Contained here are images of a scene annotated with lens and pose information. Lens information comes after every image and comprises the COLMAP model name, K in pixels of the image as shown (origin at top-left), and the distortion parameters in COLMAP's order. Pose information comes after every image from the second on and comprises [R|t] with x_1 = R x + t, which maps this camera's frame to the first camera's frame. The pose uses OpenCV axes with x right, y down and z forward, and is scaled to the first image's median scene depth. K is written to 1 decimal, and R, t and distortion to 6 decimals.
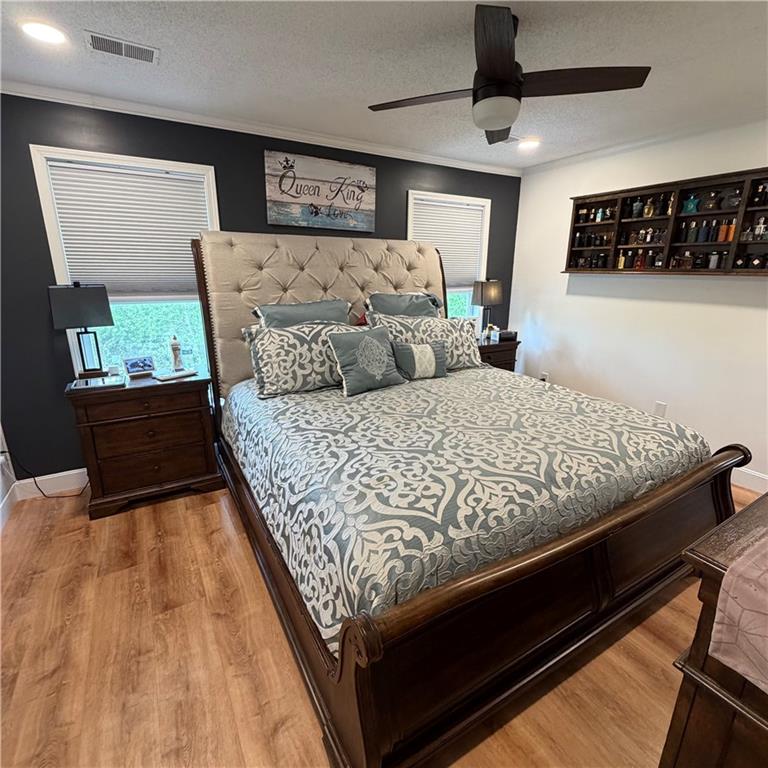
lens RADIAL K [[409.0, 0, 383.2], [0, 409.0, 380.9], [0, 0, 1]] dist [-0.003274, -0.000637]
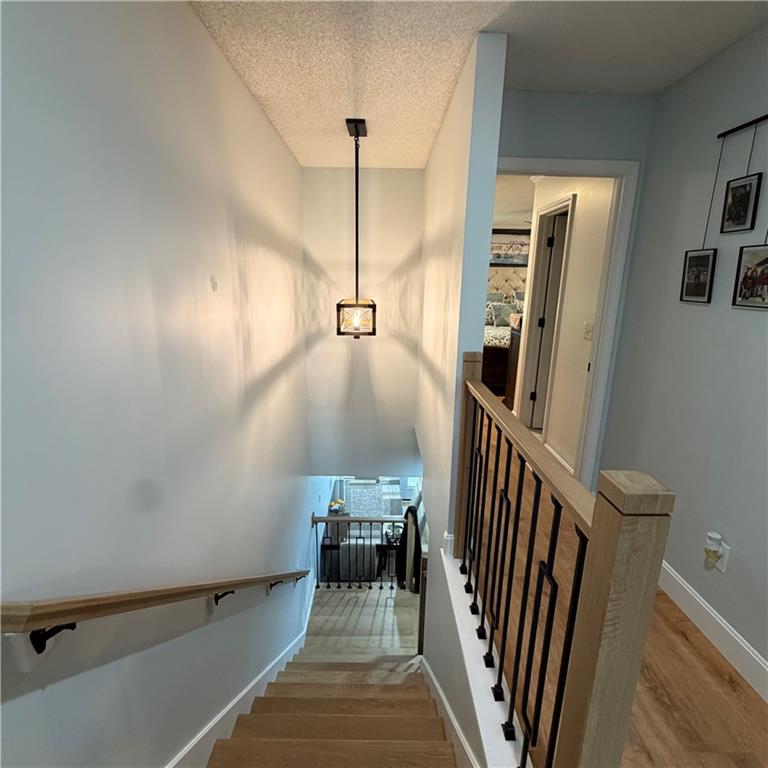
lens RADIAL K [[409.0, 0, 383.2], [0, 409.0, 380.9], [0, 0, 1]] dist [-0.003274, -0.000637]
pose [[0.866050, 0.124319, -0.484254, 0.480066], [-0.141238, 0.989974, 0.001557, 0.375642], [0.479592, 0.067047, 0.874926, -1.305483]]
